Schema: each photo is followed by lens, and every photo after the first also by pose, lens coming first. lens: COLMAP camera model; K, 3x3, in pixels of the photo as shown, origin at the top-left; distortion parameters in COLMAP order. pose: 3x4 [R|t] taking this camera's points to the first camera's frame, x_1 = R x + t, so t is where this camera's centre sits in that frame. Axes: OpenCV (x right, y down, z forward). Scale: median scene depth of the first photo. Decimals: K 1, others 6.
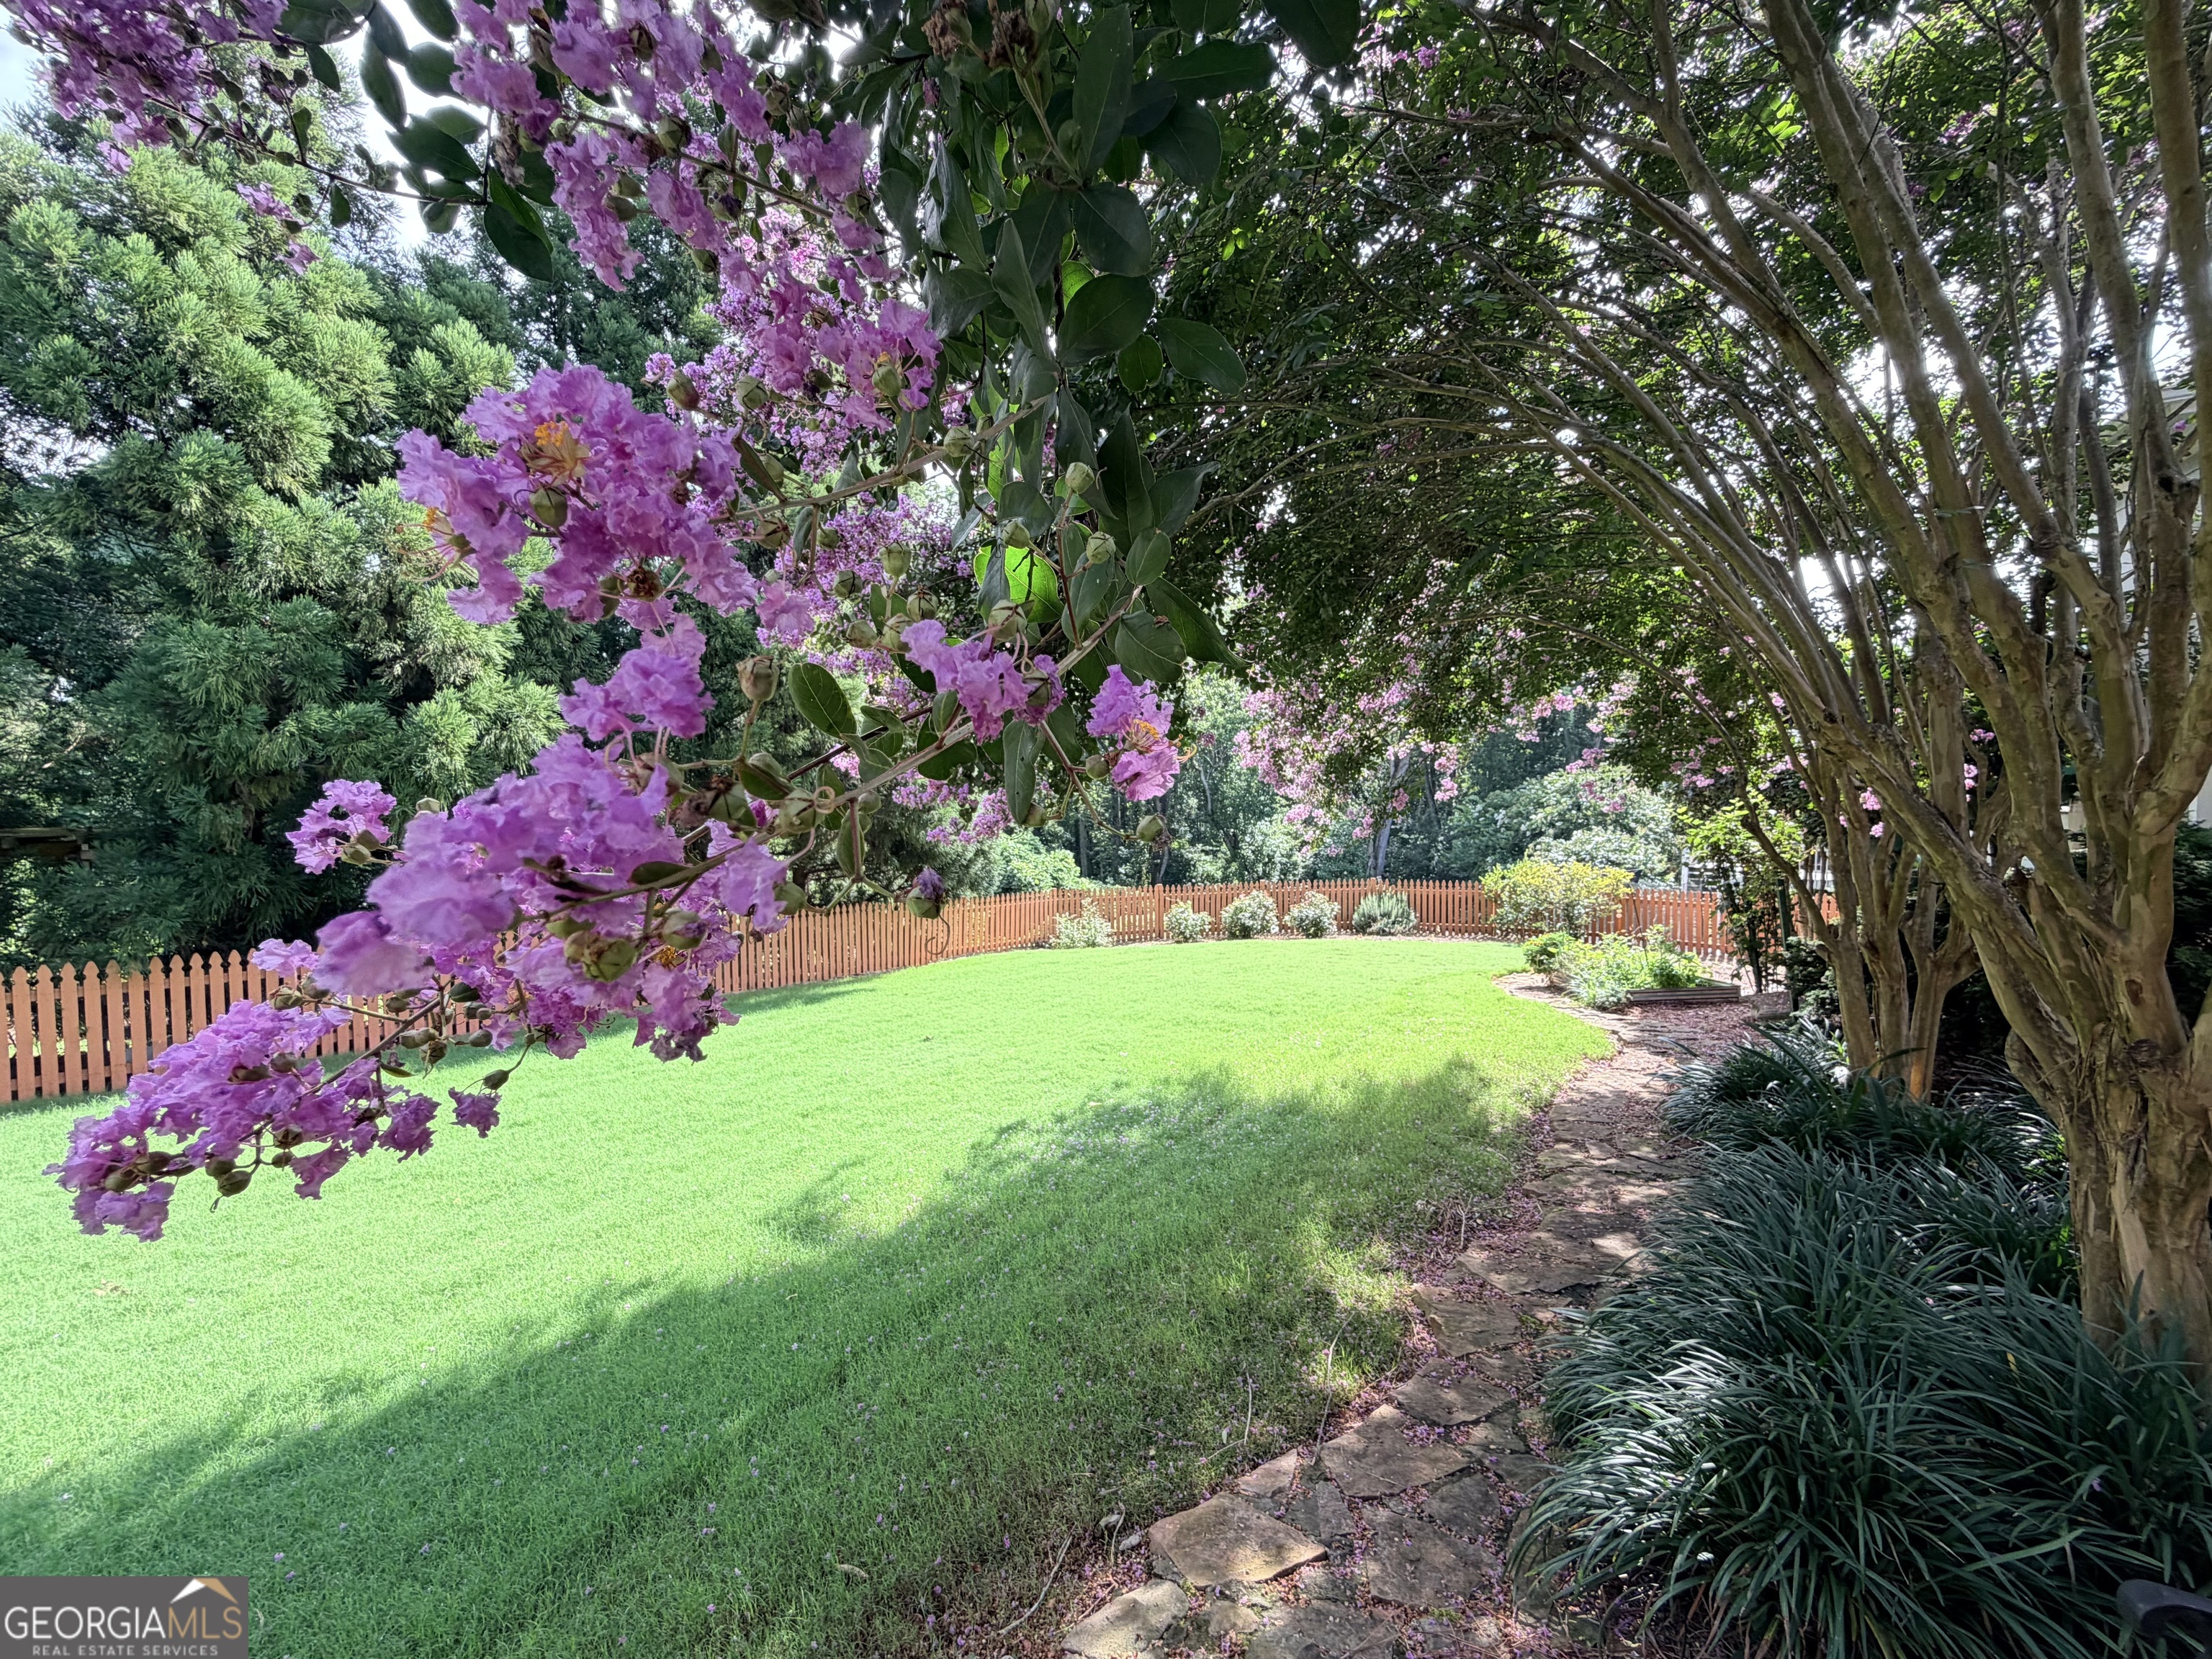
lens RADIAL K [[888.5, 0, 1110.8], [0, 888.5, 838.9], [0, 0, 1]] dist [0.002943, 0.000109]
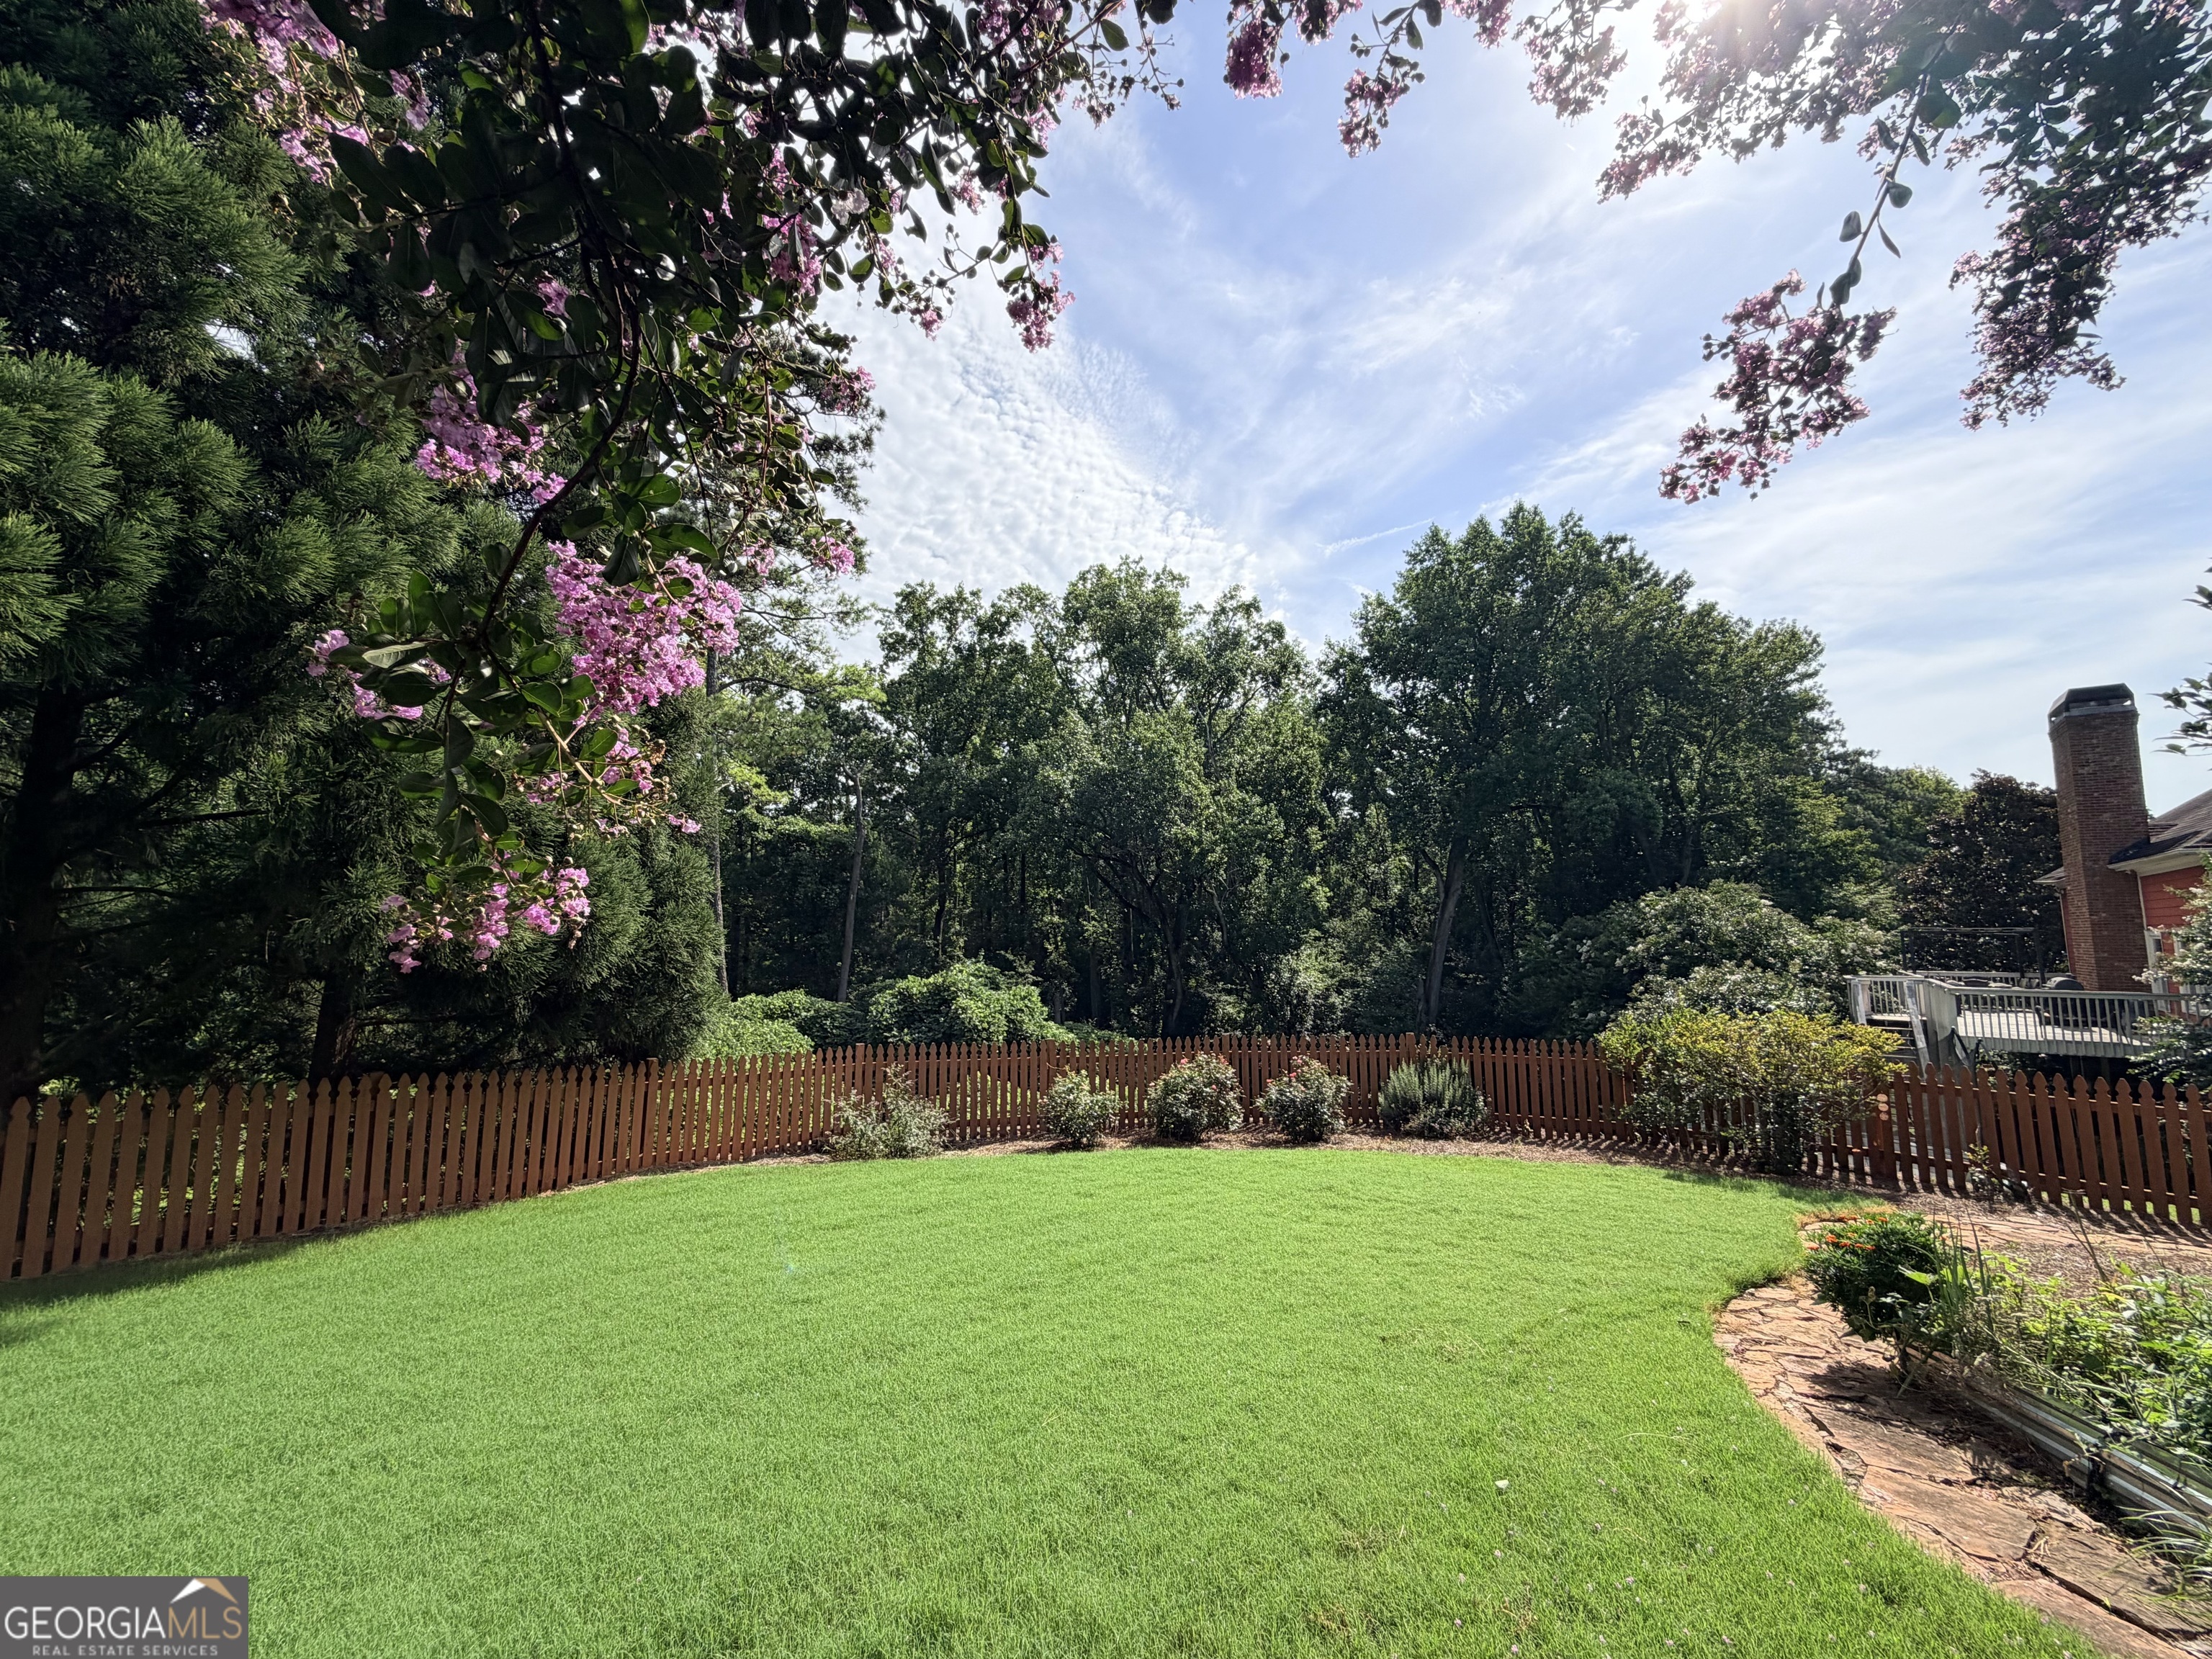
lens RADIAL K [[888.5, 0, 1095.8], [0, 888.5, 824.3], [0, 0, 1]] dist [0.002943, 0.000109]
pose [[0.997739, -0.001061, -0.067193, 0.070278], [-0.010394, 0.985405, -0.169910, 0.005140], [0.066392, 0.170224, 0.983166, 0.209489]]
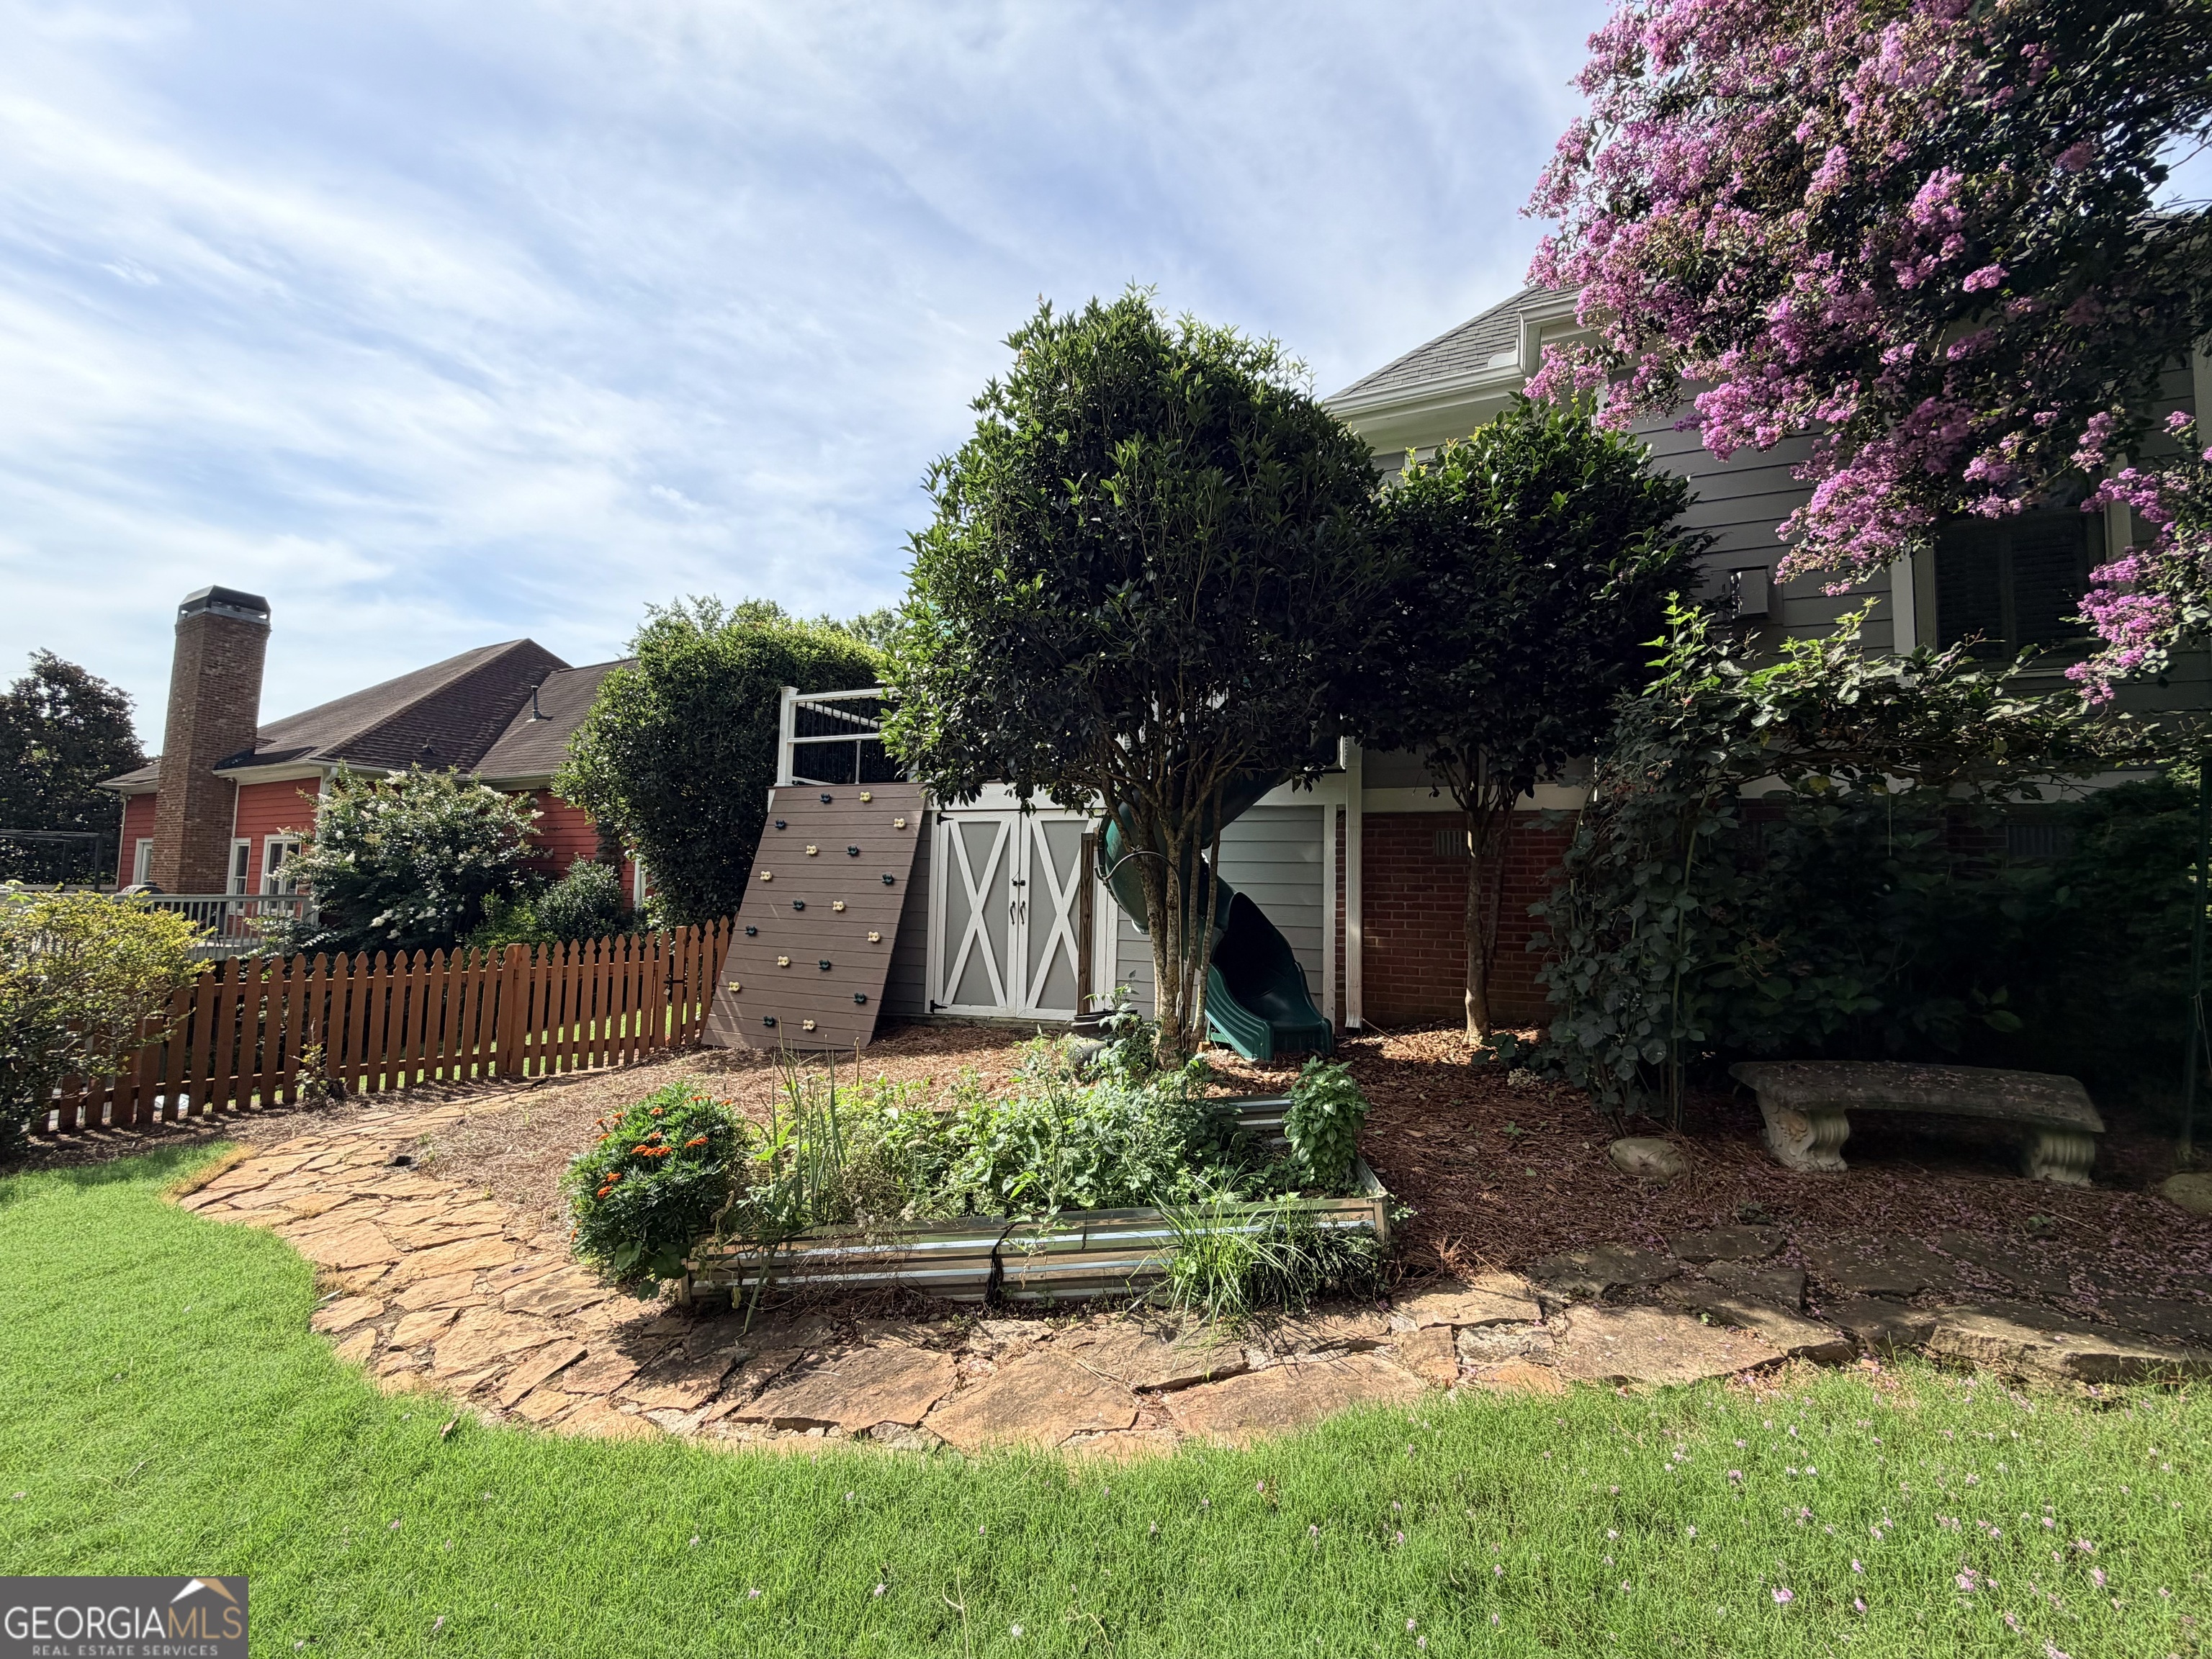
lens RADIAL K [[888.5, 0, 1107.3], [0, 888.5, 826.8], [0, 0, 1]] dist [0.002943, 0.000109]
pose [[-0.082642, 0.066863, 0.994334, 0.075694], [0.030703, 0.997444, -0.064521, 0.014219], [-0.996106, 0.025197, -0.084484, 0.290982]]
